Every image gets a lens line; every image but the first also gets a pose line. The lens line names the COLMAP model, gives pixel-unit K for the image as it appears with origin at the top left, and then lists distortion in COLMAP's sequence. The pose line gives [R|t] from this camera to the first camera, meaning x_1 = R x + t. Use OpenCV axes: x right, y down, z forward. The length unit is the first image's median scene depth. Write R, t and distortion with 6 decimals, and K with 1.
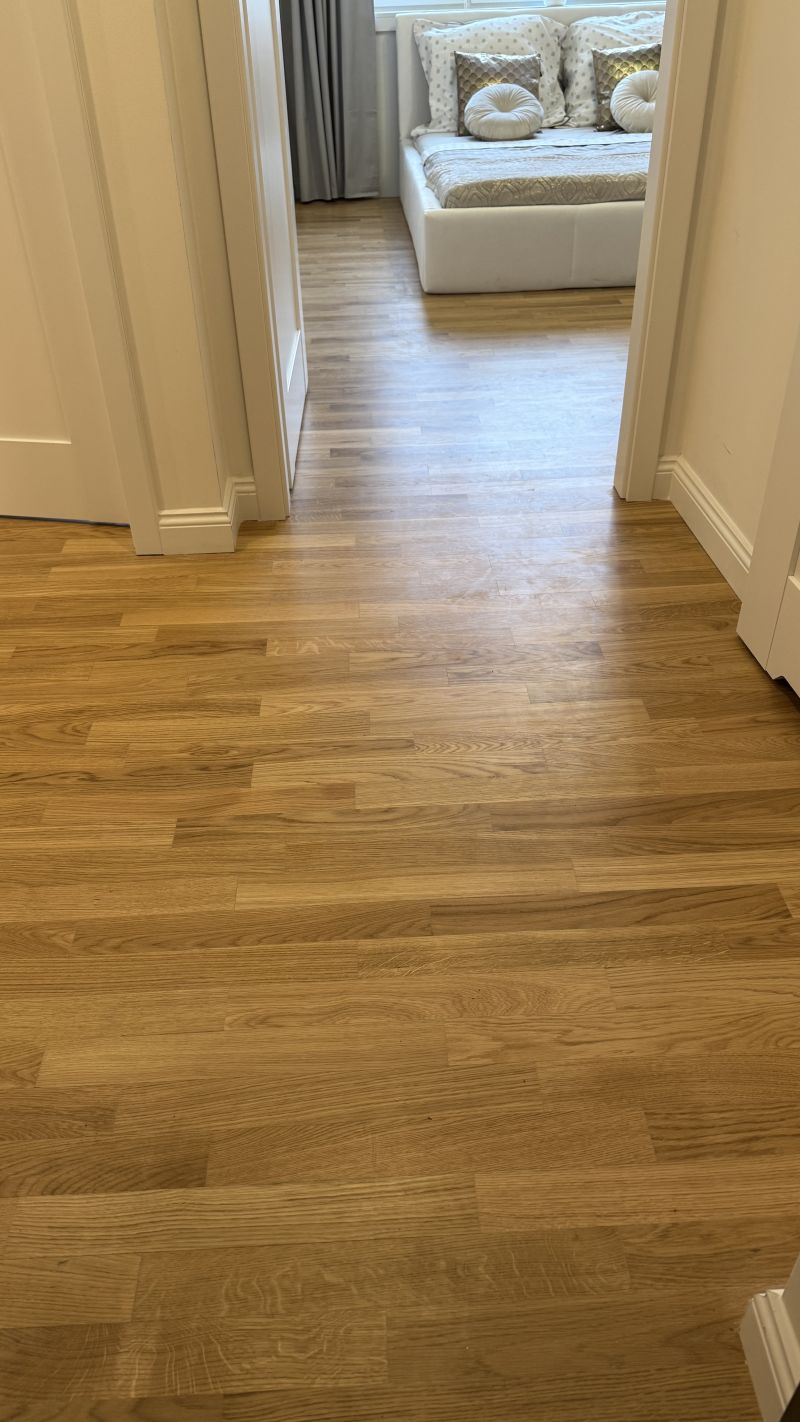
lens RADIAL K [[1021.2, 0, 400.0], [0, 1021.2, 711.0], [0, 0, 1]] dist [0.009328, 0.004085]
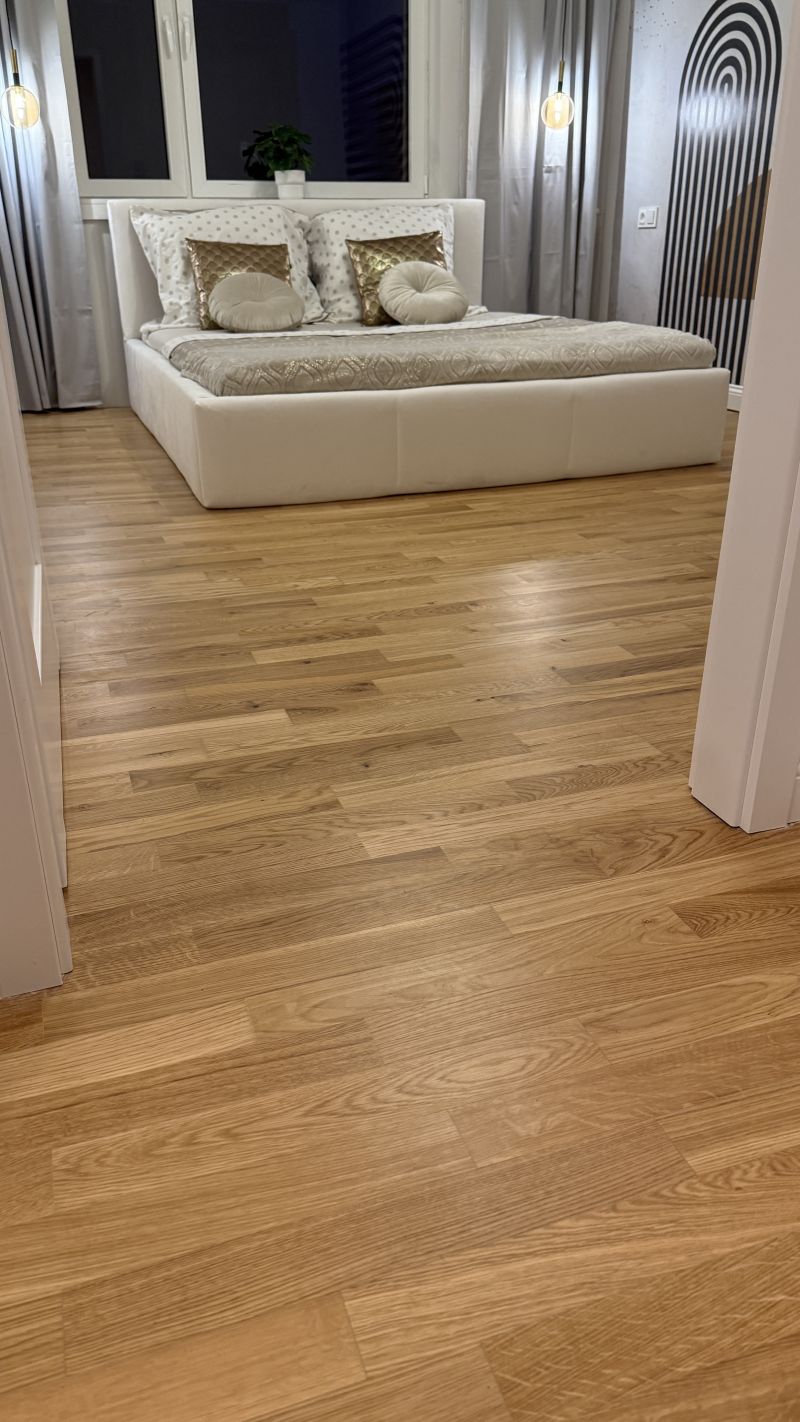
lens RADIAL K [[993.1, 0, 403.9], [0, 993.1, 721.1], [0, 0, 1]] dist [0.205556, -0.449414]
pose [[0.958097, -0.102887, 0.267328, -0.037274], [0.151954, 0.973683, -0.169855, -0.094181], [-0.242817, 0.203359, 0.948517, 0.252877]]
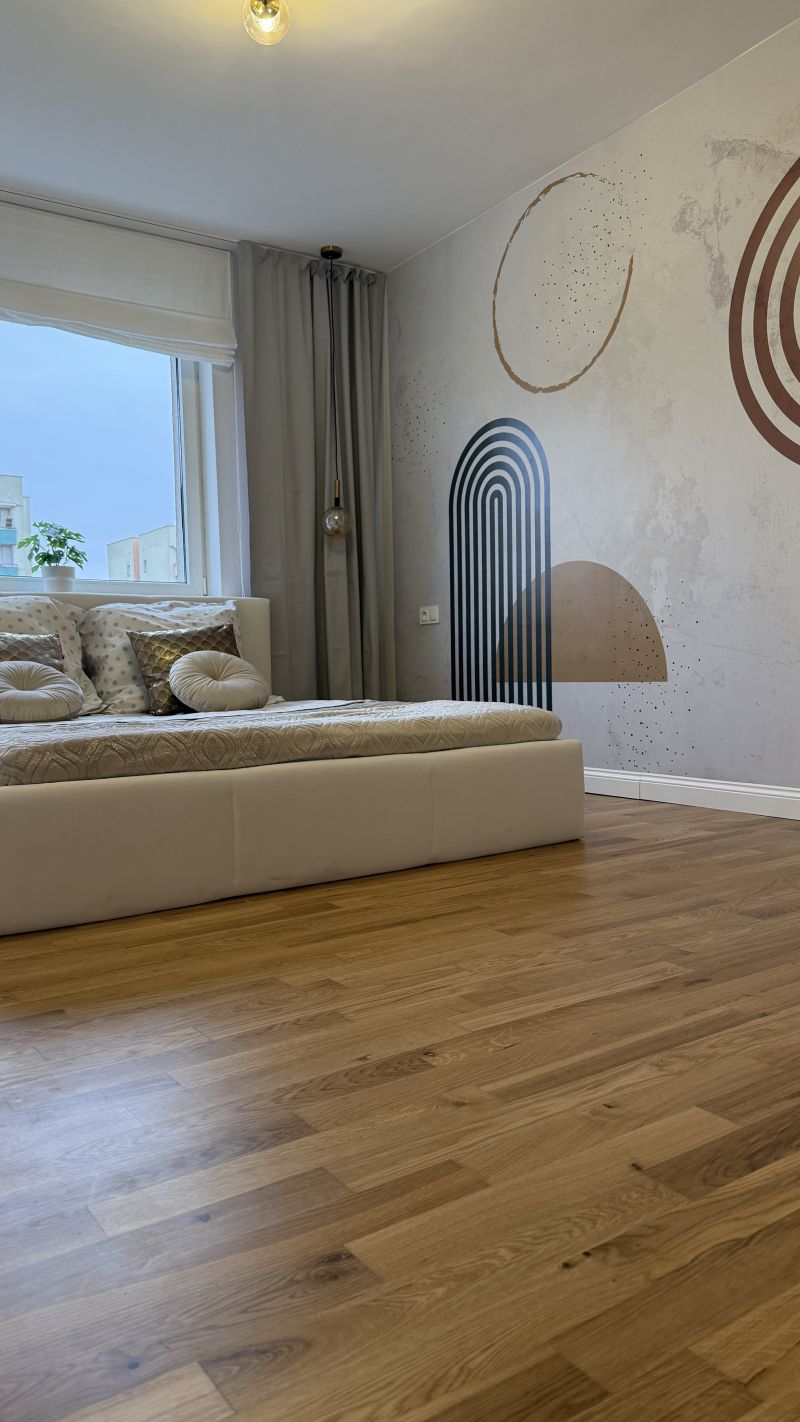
lens RADIAL K [[993.1, 0, 403.9], [0, 993.1, 721.1], [0, 0, 1]] dist [0.205556, -0.449414]
pose [[0.851570, -0.018539, 0.523914, -0.039930], [0.304962, 0.830398, -0.466302, -0.156997], [-0.426412, 0.556863, 0.712795, 0.388787]]
